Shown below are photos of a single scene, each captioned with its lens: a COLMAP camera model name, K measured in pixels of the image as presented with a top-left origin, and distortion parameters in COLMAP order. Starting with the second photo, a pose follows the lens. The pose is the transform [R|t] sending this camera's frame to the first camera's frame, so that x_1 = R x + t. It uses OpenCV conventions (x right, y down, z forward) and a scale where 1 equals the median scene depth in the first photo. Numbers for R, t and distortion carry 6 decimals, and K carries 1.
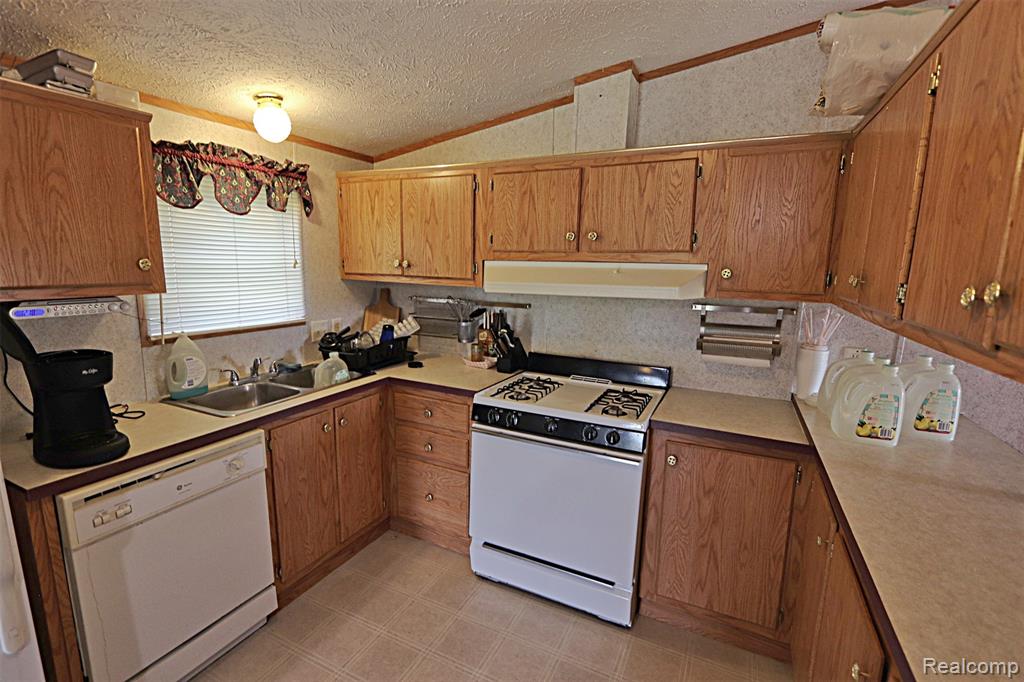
lens RADIAL K [[471.1, 0, 509.1], [0, 471.1, 343.4], [0, 0, 1]] dist [-0.018101, 0.001747]
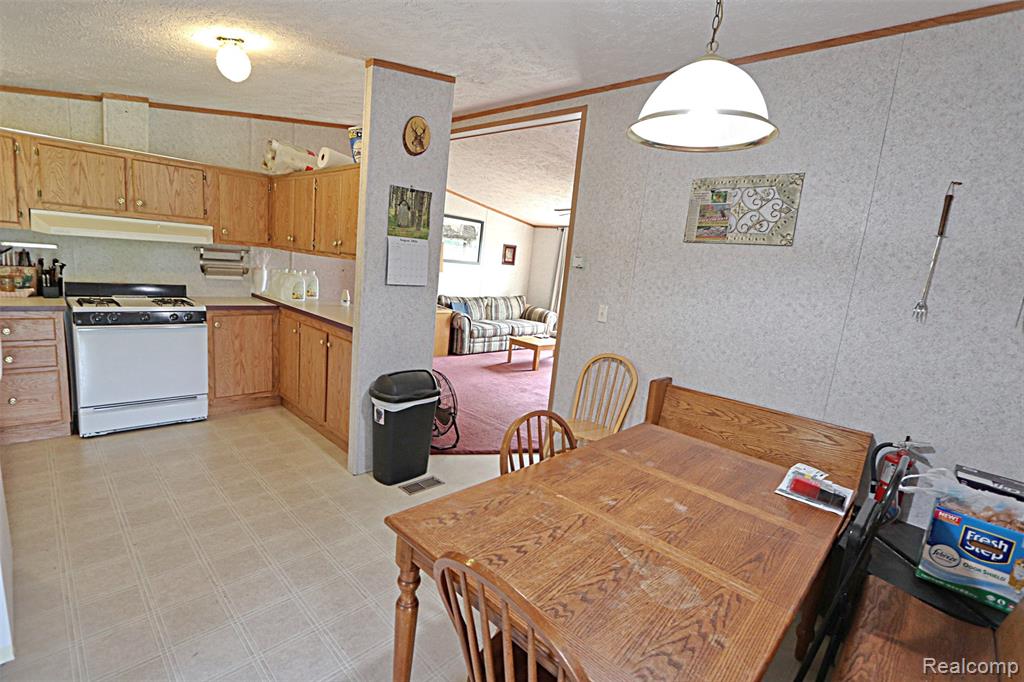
lens RADIAL K [[471.1, 0, 510.9], [0, 471.1, 343.0], [0, 0, 1]] dist [-0.018101, 0.001747]
pose [[0.303720, -0.158601, 0.939468, -1.027008], [0.072418, 0.987038, 0.143220, 0.114176], [-0.950005, 0.024536, 0.311269, -0.718085]]
